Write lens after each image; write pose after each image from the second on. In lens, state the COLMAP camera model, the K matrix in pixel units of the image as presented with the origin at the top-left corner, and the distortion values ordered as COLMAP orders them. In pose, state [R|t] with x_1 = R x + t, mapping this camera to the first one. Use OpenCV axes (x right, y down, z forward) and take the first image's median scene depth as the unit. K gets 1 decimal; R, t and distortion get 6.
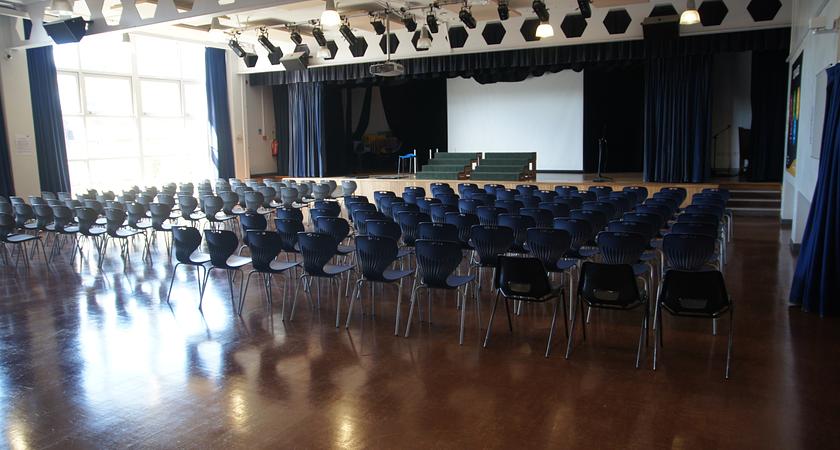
lens RADIAL K [[647.4, 0, 420.0], [0, 647.4, 225.0], [0, 0, 1]] dist [-0.008772, -0.000432]
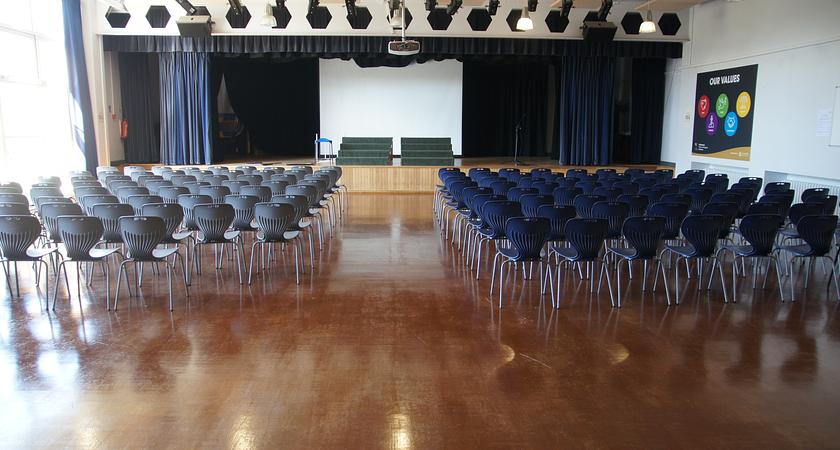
lens RADIAL K [[625.6, 0, 419.8], [0, 625.6, 209.2], [0, 0, 1]] dist [-0.121497, 0.184211]
pose [[0.849484, -0.049074, 0.525328, -0.364866], [0.048996, 0.998700, 0.014066, -0.013088], [-0.525335, 0.013790, 0.850784, 0.168442]]
